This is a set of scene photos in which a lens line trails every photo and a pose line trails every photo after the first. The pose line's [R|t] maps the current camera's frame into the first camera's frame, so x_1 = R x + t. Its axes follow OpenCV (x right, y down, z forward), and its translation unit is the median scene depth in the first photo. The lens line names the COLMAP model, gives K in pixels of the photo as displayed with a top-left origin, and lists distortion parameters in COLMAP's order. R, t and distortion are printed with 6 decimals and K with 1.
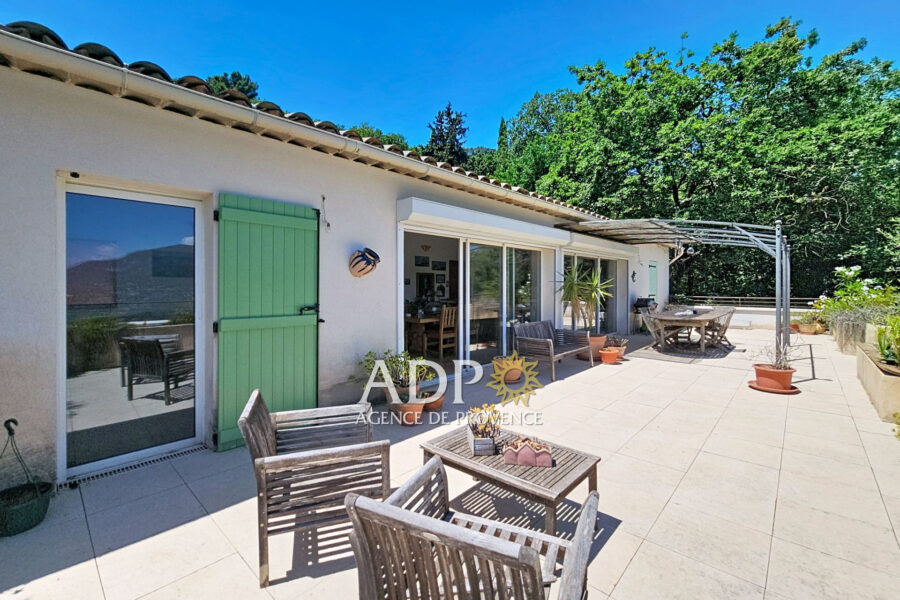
lens RADIAL K [[426.2, 0, 450.5], [0, 426.2, 283.1], [0, 0, 1]] dist [-0.000444, -0.000109]
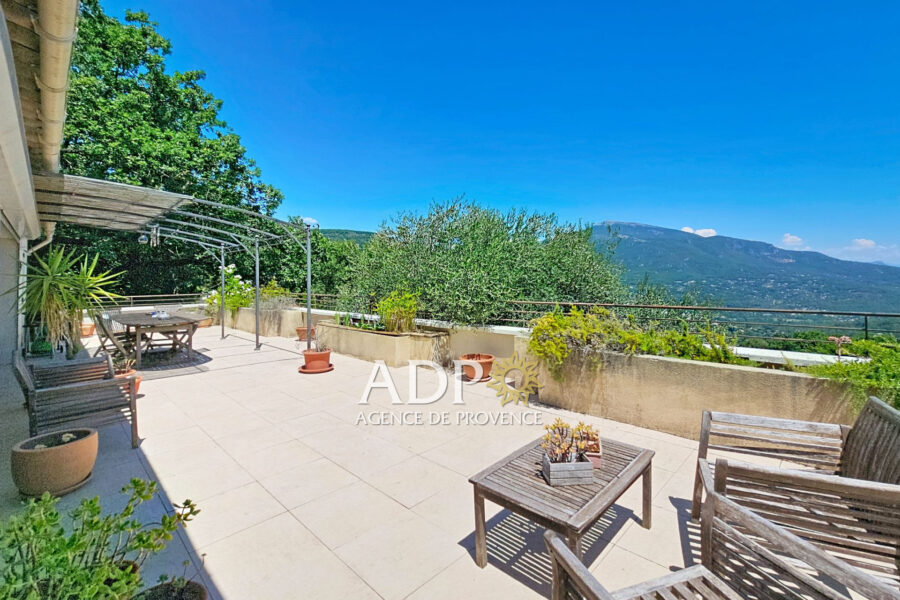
lens RADIAL K [[426.2, 0, 450.5], [0, 426.2, 283.1], [0, 0, 1]] dist [-0.000444, -0.000109]
pose [[0.115138, -0.015944, 0.993221, -0.142091], [0.006194, 0.999863, 0.015333, -0.001787], [-0.993330, 0.004387, 0.115221, 0.205651]]
